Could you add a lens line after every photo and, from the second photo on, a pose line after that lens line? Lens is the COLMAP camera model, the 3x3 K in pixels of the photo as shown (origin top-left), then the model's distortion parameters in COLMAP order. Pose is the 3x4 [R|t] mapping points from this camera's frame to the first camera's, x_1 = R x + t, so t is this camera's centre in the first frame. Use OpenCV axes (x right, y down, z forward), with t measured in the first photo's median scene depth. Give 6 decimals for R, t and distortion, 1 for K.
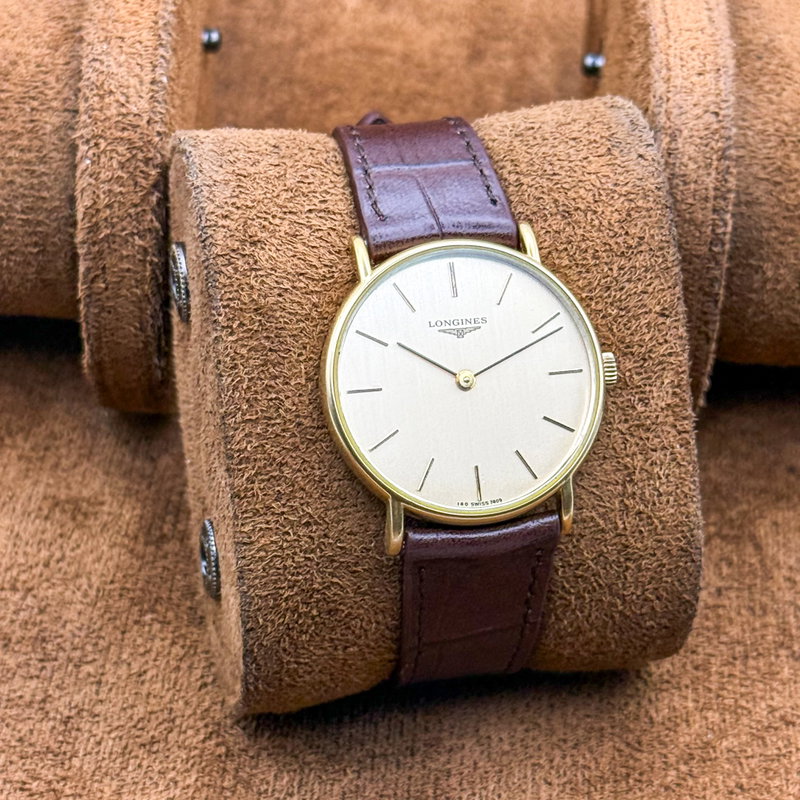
lens RADIAL K [[2128.8, 0, 401.2], [0, 2128.8, 405.5], [0, 0, 1]] dist [0.579883, 0.000000]
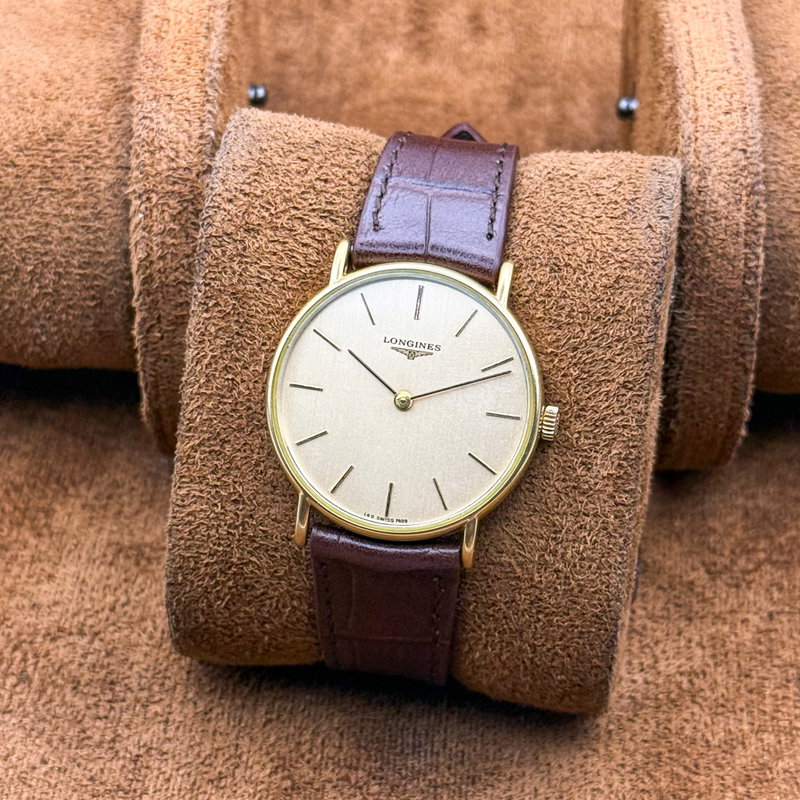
lens RADIAL K [[2128.8, 0, 404.3], [0, 2128.8, 394.7], [0, 0, 1]] dist [0.579883, 0.000000]
pose [[0.931414, 0.236760, -0.276429, 0.305508], [-0.220742, 0.971339, 0.088170, -0.104864], [0.289382, -0.021103, 0.956981, 0.010154]]
